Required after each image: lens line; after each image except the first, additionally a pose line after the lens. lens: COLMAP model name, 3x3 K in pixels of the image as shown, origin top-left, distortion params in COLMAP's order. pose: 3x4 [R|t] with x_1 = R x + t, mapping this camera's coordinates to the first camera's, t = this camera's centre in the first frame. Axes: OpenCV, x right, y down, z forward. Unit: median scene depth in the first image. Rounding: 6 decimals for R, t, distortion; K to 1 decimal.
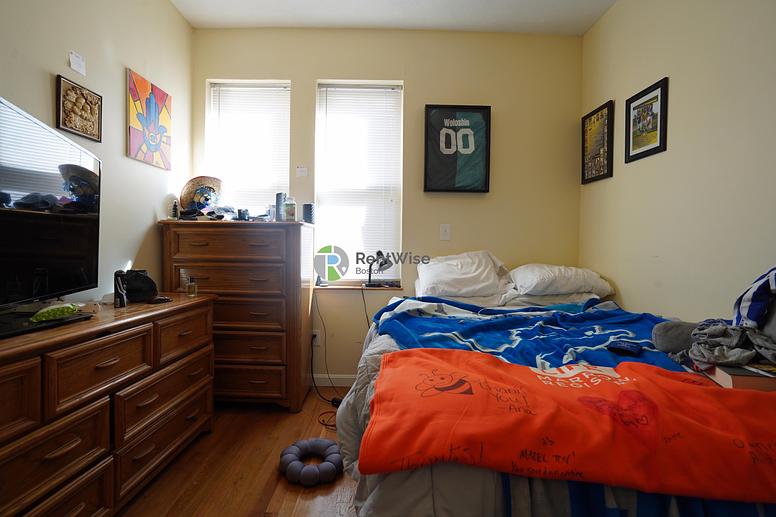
lens RADIAL K [[364.6, 0, 392.6], [0, 364.6, 255.8], [0, 0, 1]] dist [-0.042075, 0.014600]
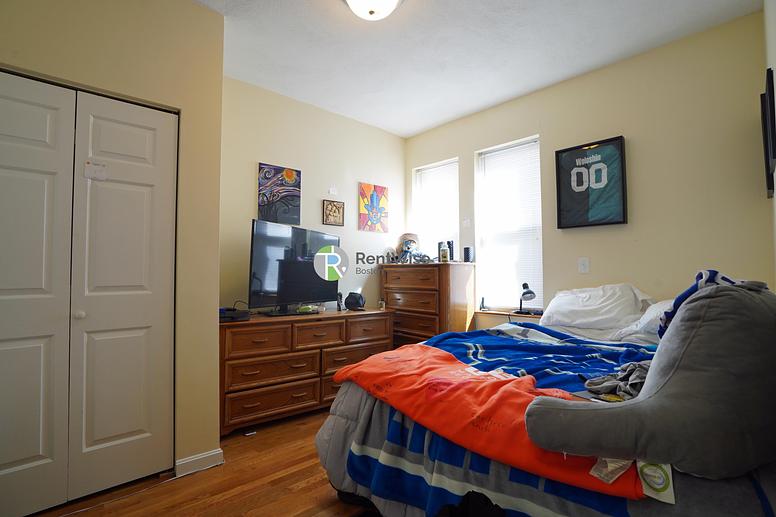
lens RADIAL K [[364.6, 0, 383.4], [0, 364.6, 260.6], [0, 0, 1]] dist [-0.042075, 0.014600]
pose [[0.675248, -0.036454, -0.736690, 0.538417], [-0.013315, 0.998013, -0.061589, -0.008188], [0.737471, 0.051397, 0.673421, -0.113955]]
